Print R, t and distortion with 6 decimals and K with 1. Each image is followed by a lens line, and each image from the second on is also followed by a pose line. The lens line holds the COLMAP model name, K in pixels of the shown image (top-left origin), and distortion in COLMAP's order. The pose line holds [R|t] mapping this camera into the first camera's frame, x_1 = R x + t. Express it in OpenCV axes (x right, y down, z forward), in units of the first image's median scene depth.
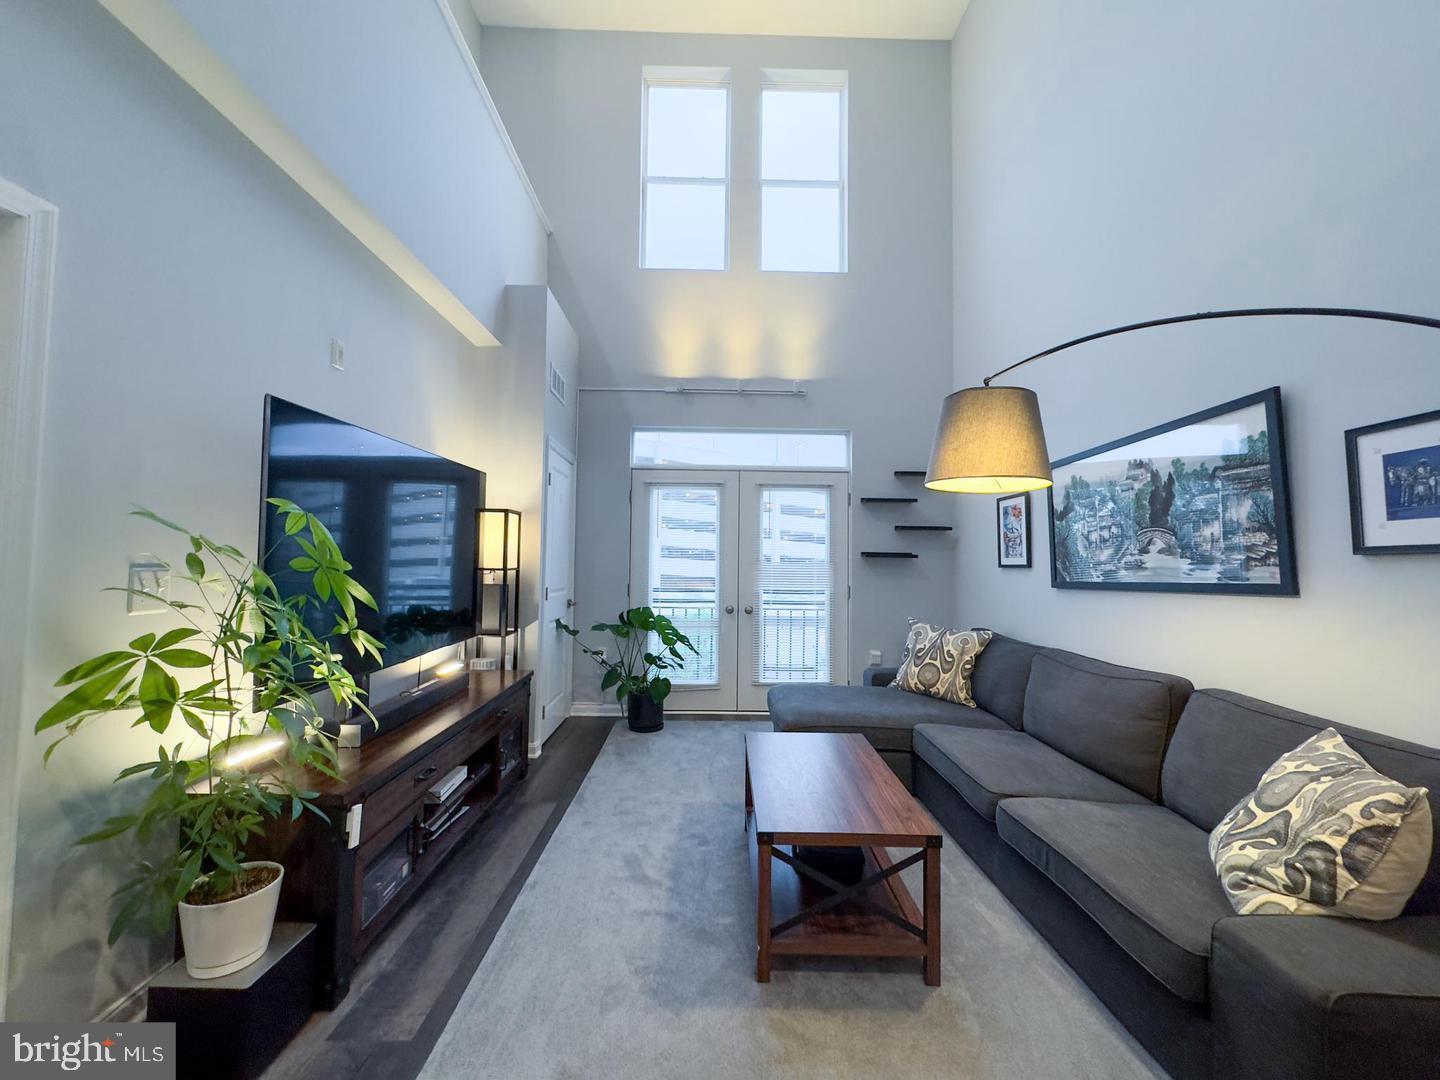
lens RADIAL K [[576.3, 0, 718.6], [0, 576.3, 536.3], [0, 0, 1]] dist [-0.002642, 0.000025]
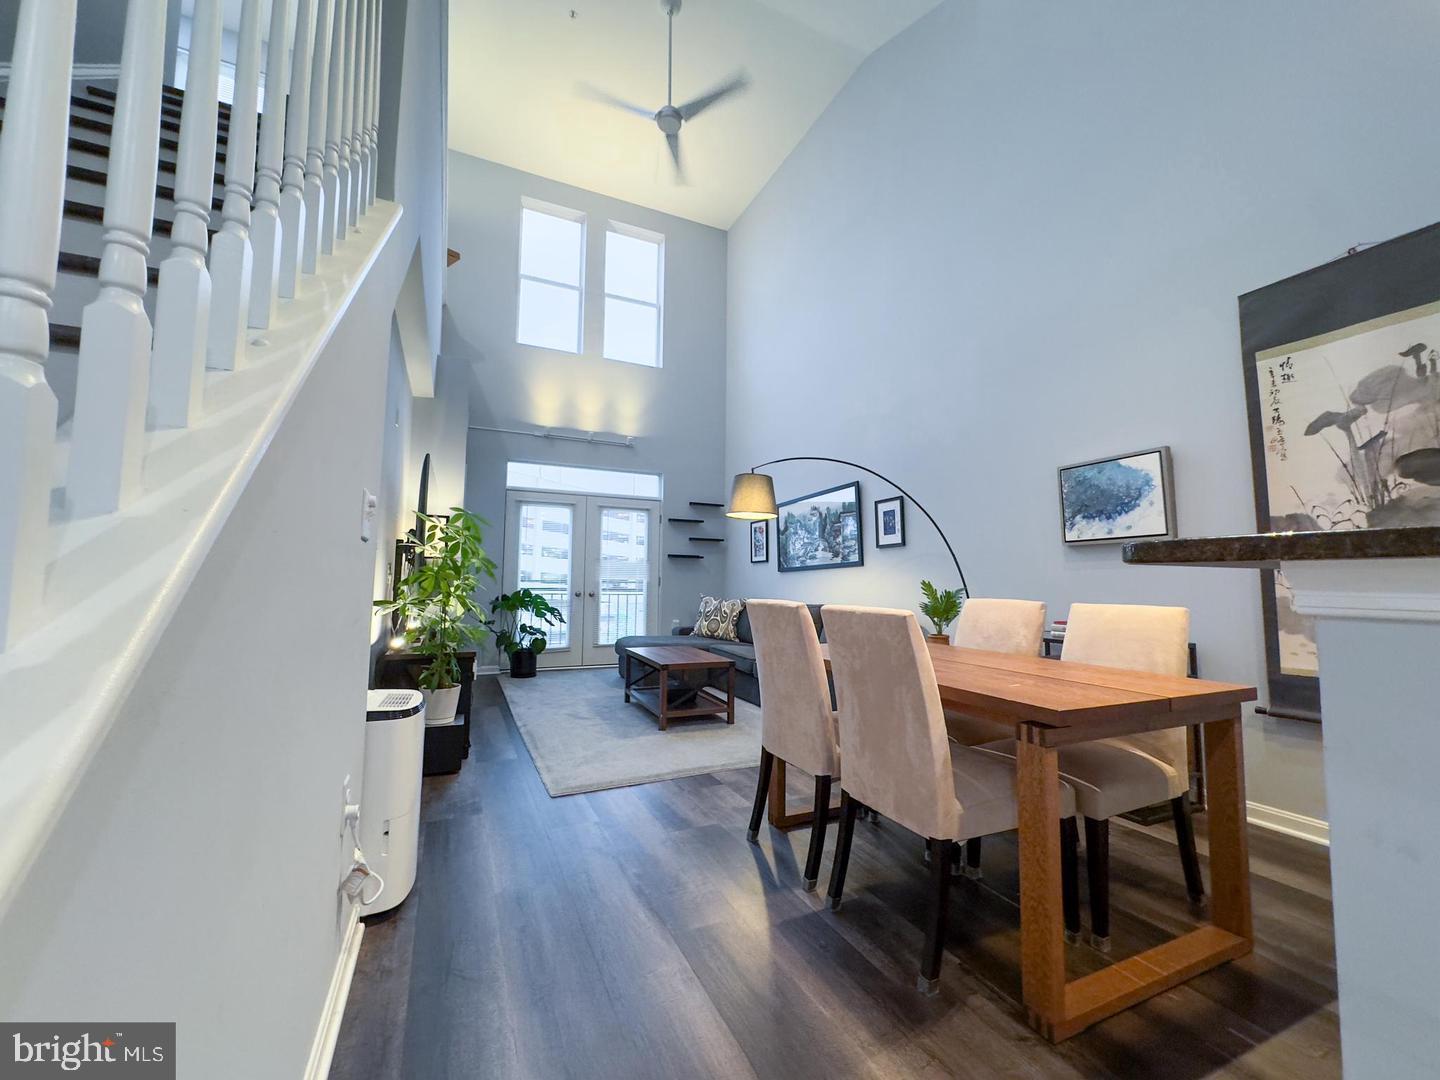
lens RADIAL K [[576.6, 0, 718.4], [0, 576.6, 536.1], [0, 0, 1]] dist [0.001056, 0.000493]
pose [[0.914689, 0.029870, 0.403054, -0.313427], [-0.016632, 0.999202, -0.036304, 0.041685], [-0.403817, 0.026503, 0.914456, -0.561594]]
